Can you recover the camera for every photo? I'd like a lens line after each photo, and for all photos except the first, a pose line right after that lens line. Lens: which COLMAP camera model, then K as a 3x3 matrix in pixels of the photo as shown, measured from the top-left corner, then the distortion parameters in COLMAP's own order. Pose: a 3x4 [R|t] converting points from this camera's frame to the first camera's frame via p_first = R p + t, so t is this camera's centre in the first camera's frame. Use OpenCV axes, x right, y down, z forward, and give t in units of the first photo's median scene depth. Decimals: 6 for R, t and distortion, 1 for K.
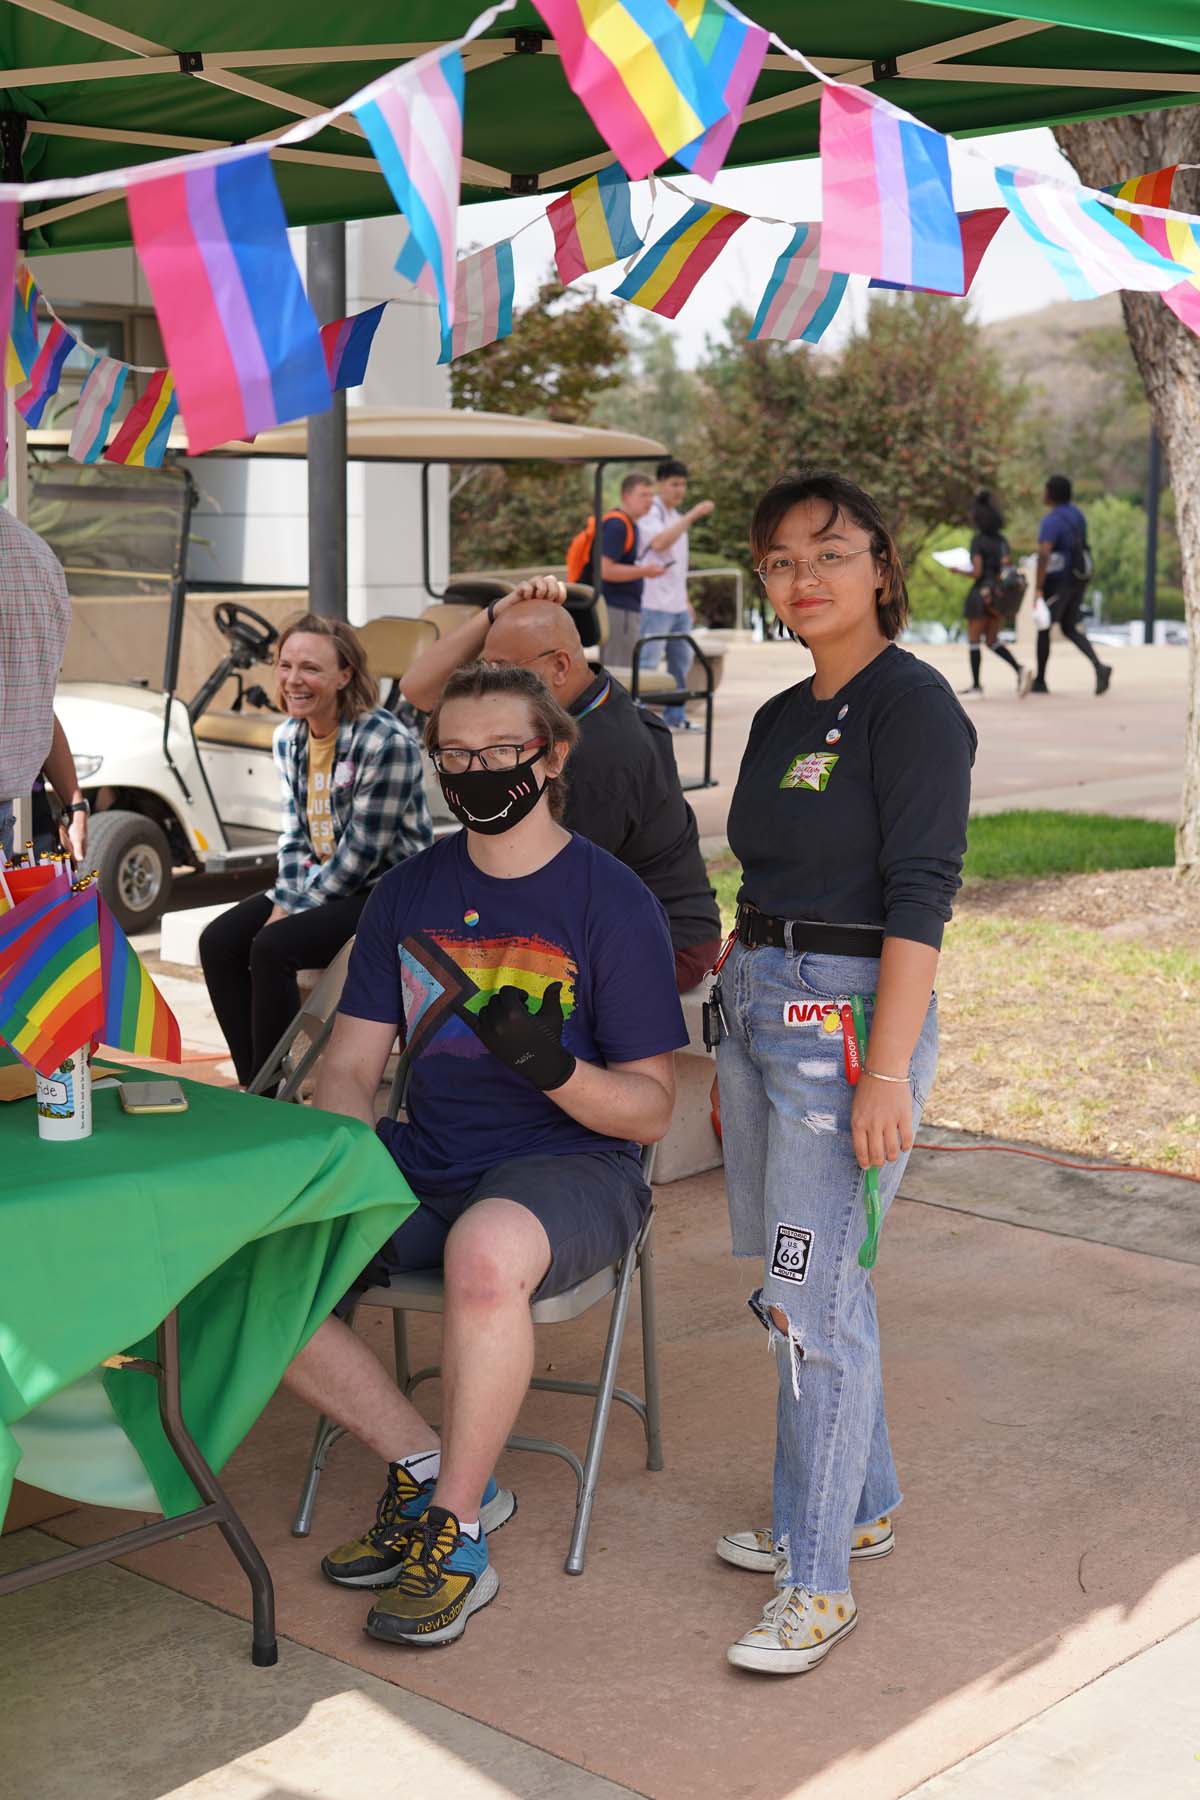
lens RADIAL K [[2657.0, 0, 600.0], [0, 2657.0, 900.0], [0, 0, 1]] dist [0.151842, -0.001175]
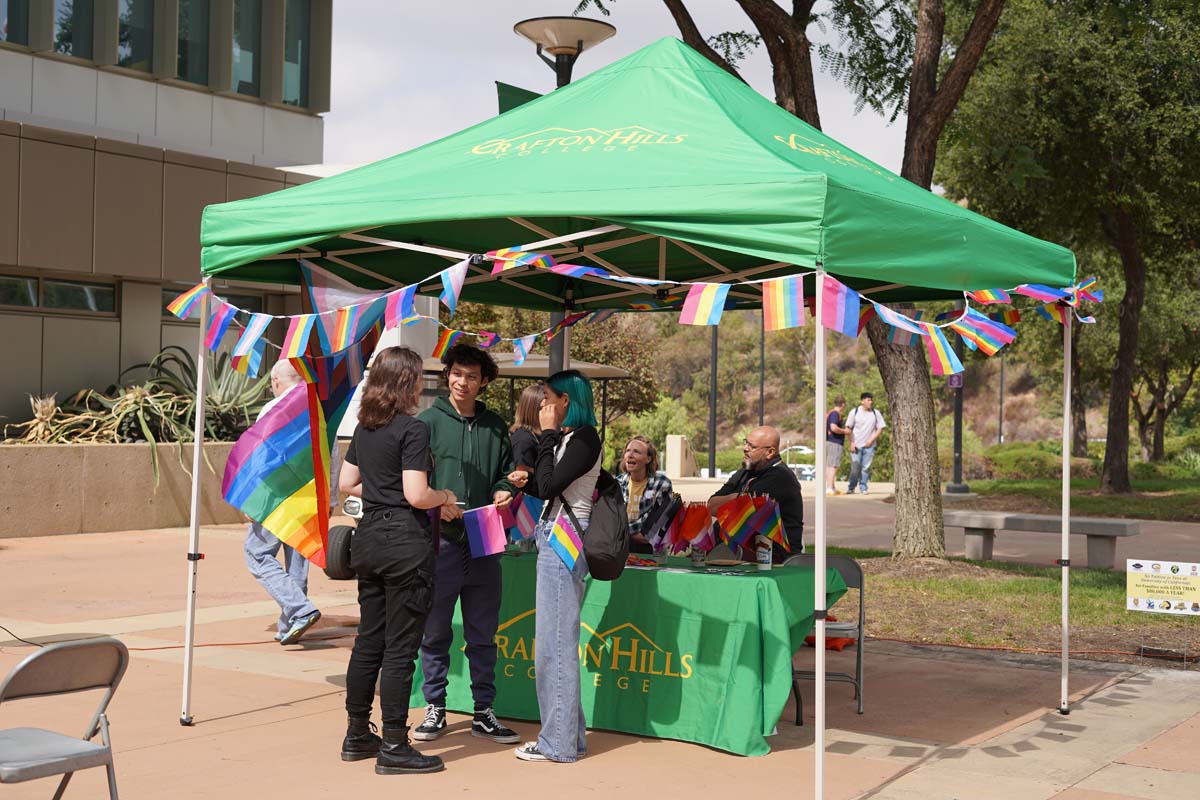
lens RADIAL K [[1715.2, 0, 600.0], [0, 1715.2, 400.0], [0, 0, 1]] dist [-0.001968, -0.009456]
pose [[0.987297, 0.023405, 0.157149, -0.291891], [-0.000548, 0.989585, -0.143946, 0.073952], [-0.158882, 0.142032, 0.977028, -0.477109]]
